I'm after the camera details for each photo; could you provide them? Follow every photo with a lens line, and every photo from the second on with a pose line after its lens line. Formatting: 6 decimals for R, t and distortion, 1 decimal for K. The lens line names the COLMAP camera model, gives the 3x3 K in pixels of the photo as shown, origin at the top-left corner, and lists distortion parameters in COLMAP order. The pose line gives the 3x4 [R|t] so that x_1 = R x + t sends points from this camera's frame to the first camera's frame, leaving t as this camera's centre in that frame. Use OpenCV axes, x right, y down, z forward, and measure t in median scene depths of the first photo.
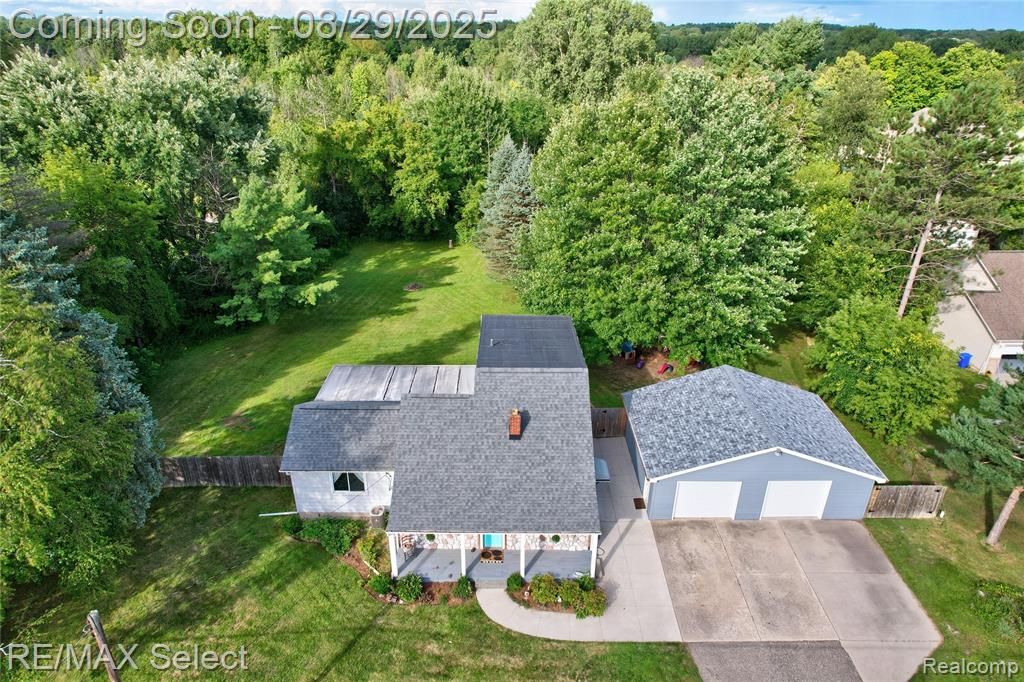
lens RADIAL K [[652.2, 0, 512.0], [0, 652.2, 341.0], [0, 0, 1]] dist [-0.071536, 0.064796]
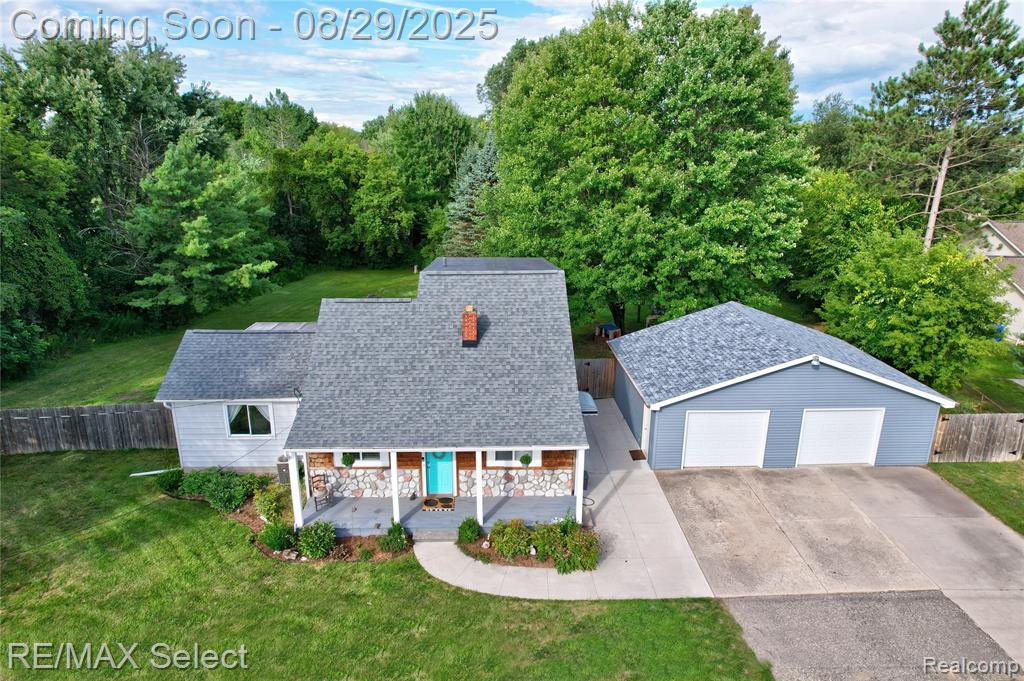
lens RADIAL K [[652.2, 0, 512.0], [0, 652.2, 340.5], [0, 0, 1]] dist [-0.071536, 0.064796]
pose [[0.999380, -0.012693, 0.032851, 0.027873], [0.017770, 0.987084, -0.159213, 0.257844], [-0.030406, 0.159698, 0.986698, 0.247906]]
